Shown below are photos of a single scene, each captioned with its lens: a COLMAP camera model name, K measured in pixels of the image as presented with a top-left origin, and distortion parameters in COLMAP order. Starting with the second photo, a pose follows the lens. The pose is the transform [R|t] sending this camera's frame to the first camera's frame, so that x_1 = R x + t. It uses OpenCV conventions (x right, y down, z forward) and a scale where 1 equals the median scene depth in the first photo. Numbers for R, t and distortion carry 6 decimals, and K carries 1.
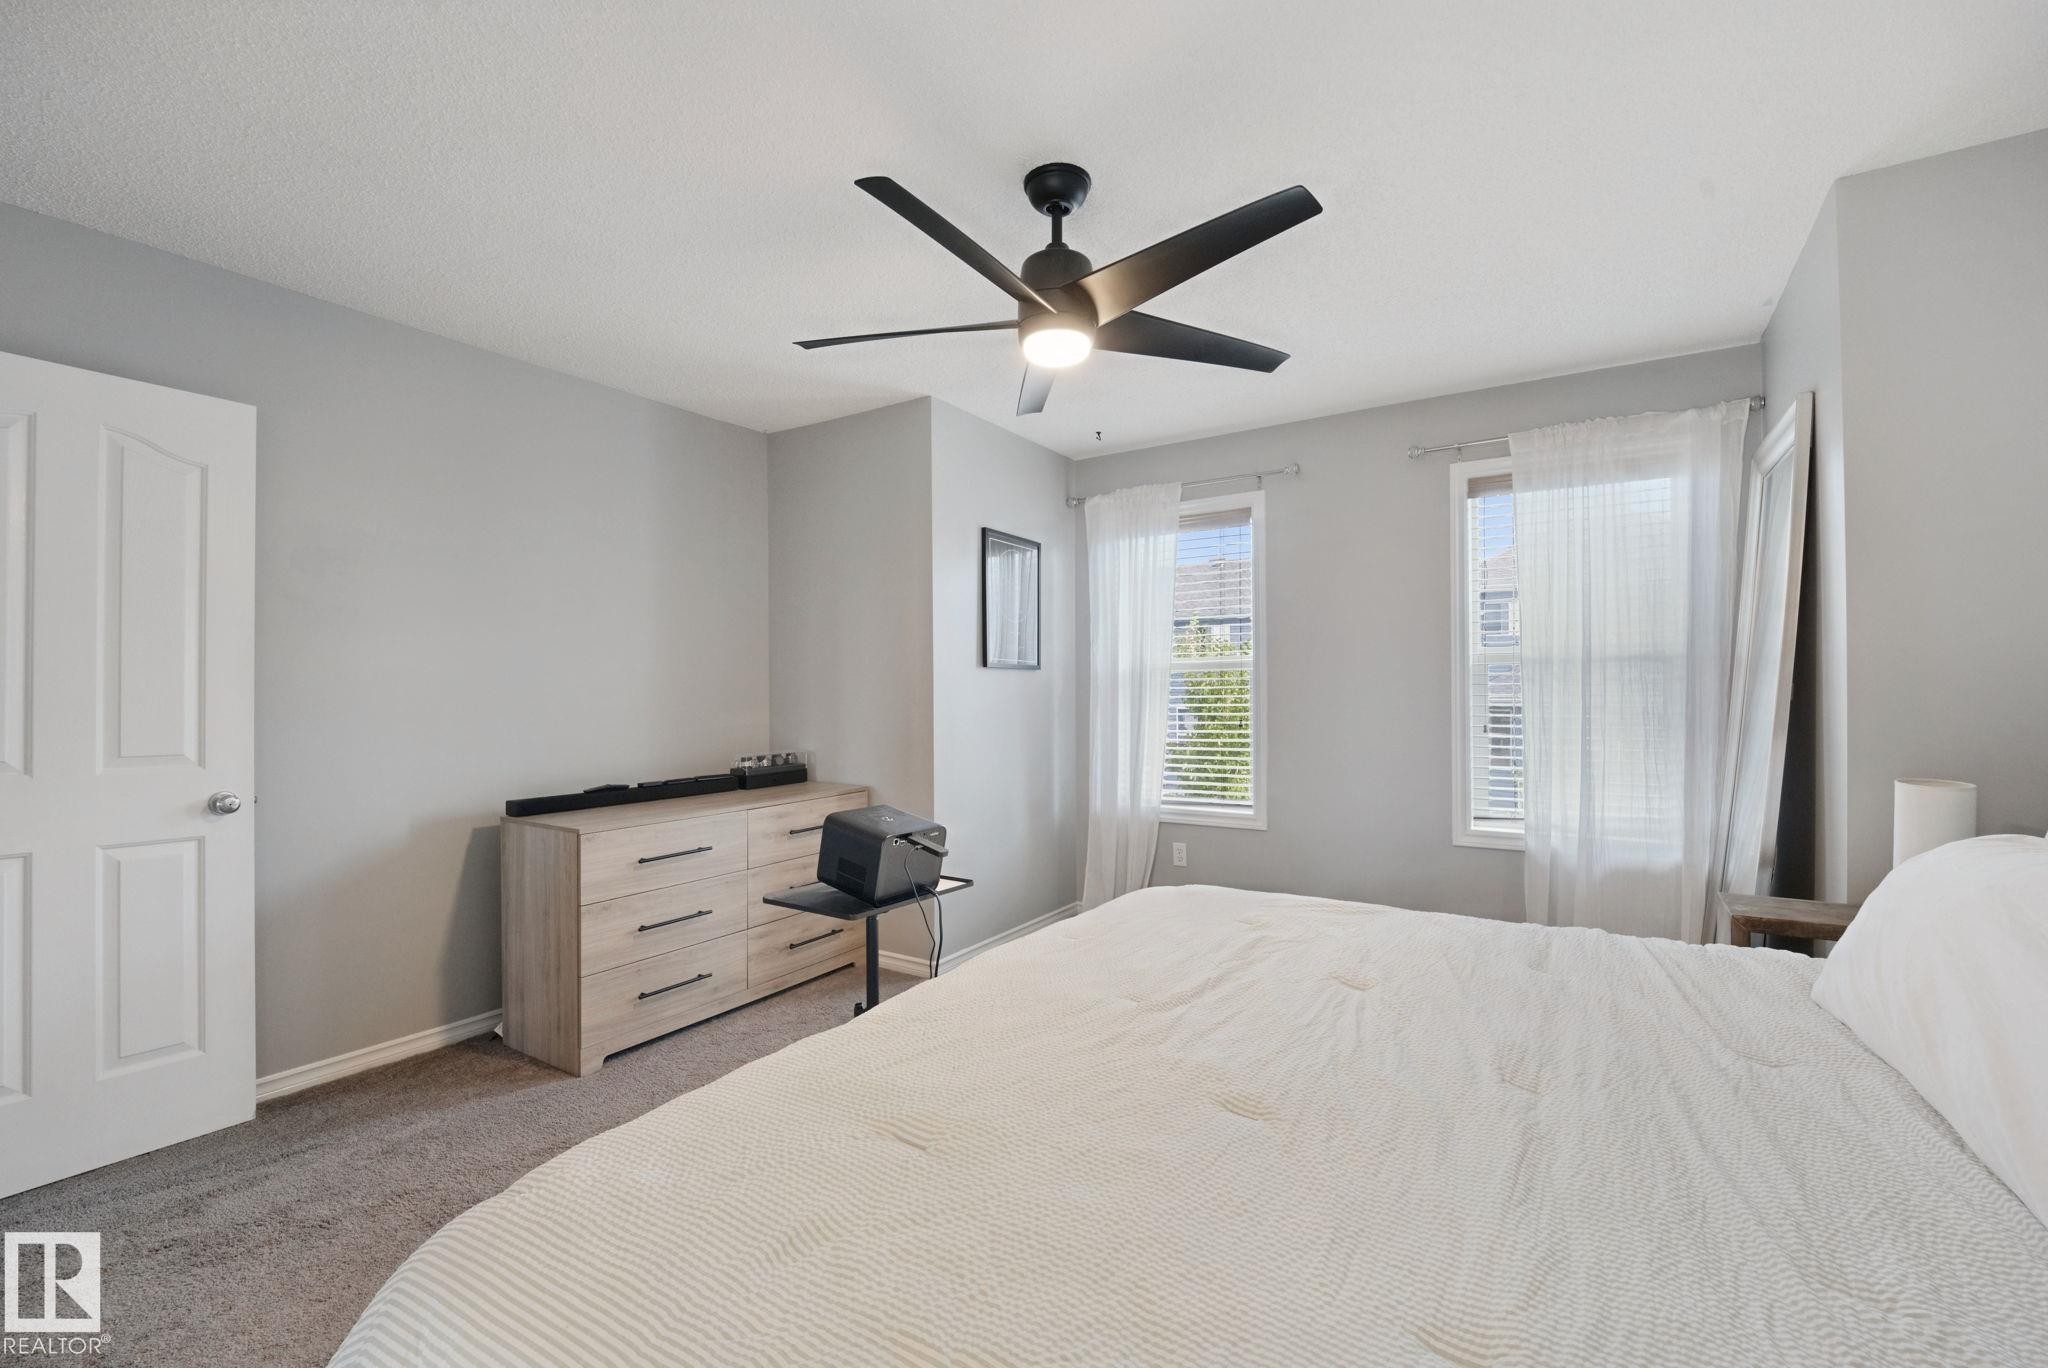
lens RADIAL K [[874.6, 0, 1034.8], [0, 874.6, 691.8], [0, 0, 1]] dist [-0.010841, -0.002581]
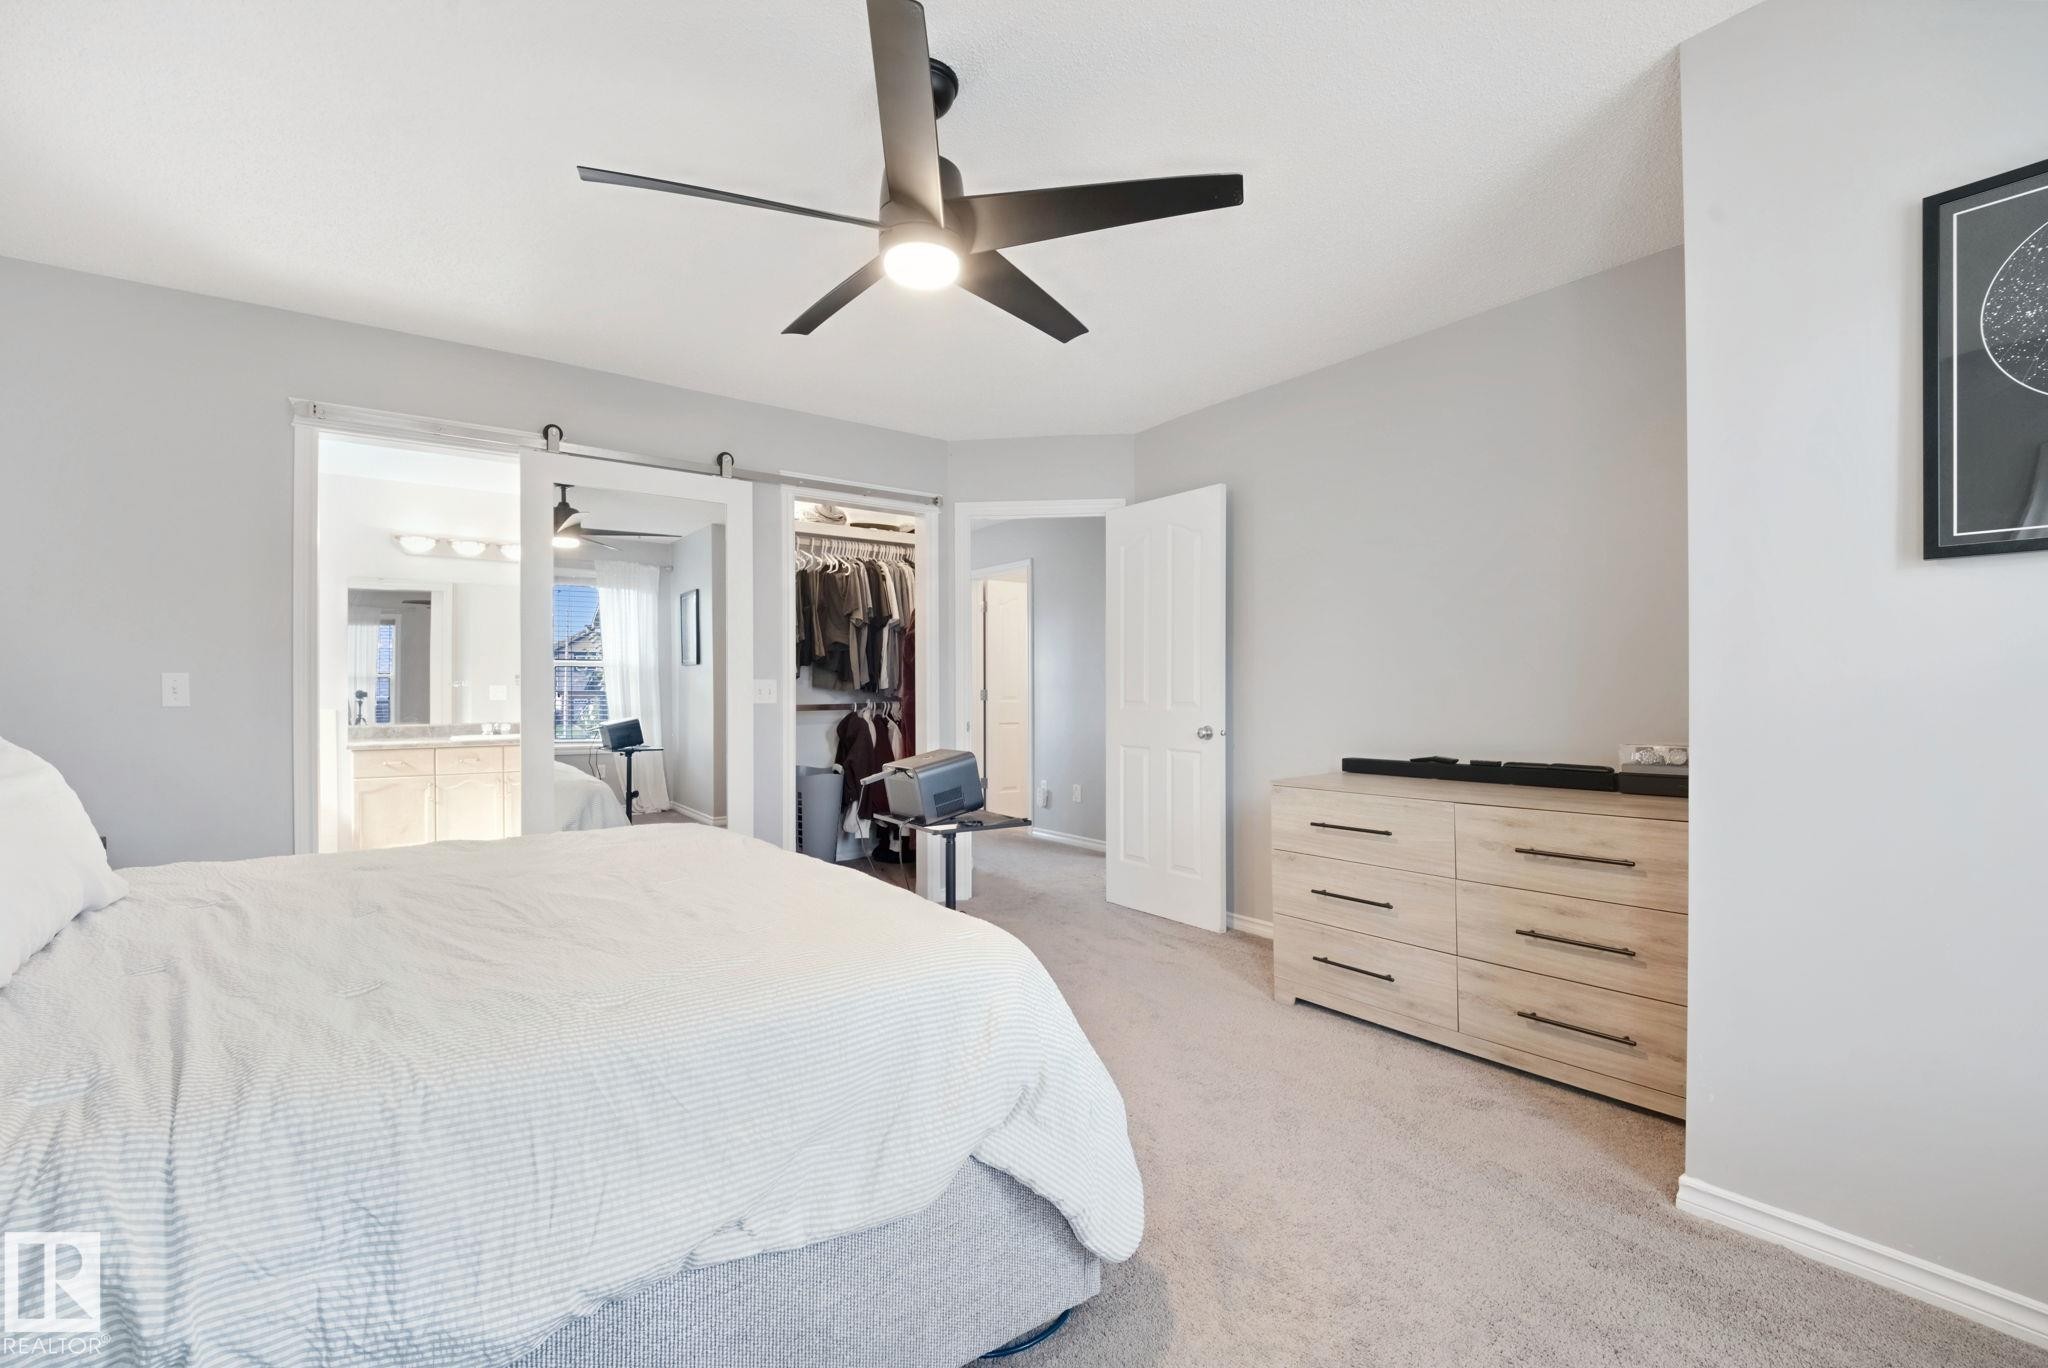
lens RADIAL K [[874.6, 0, 1035.1], [0, 874.6, 689.5], [0, 0, 1]] dist [-0.010841, -0.002581]
pose [[-0.364797, 0.010670, -0.931026, 0.528907], [0.014971, 0.999872, 0.005593, 0.023421], [0.930967, -0.011898, -0.364910, 0.928861]]
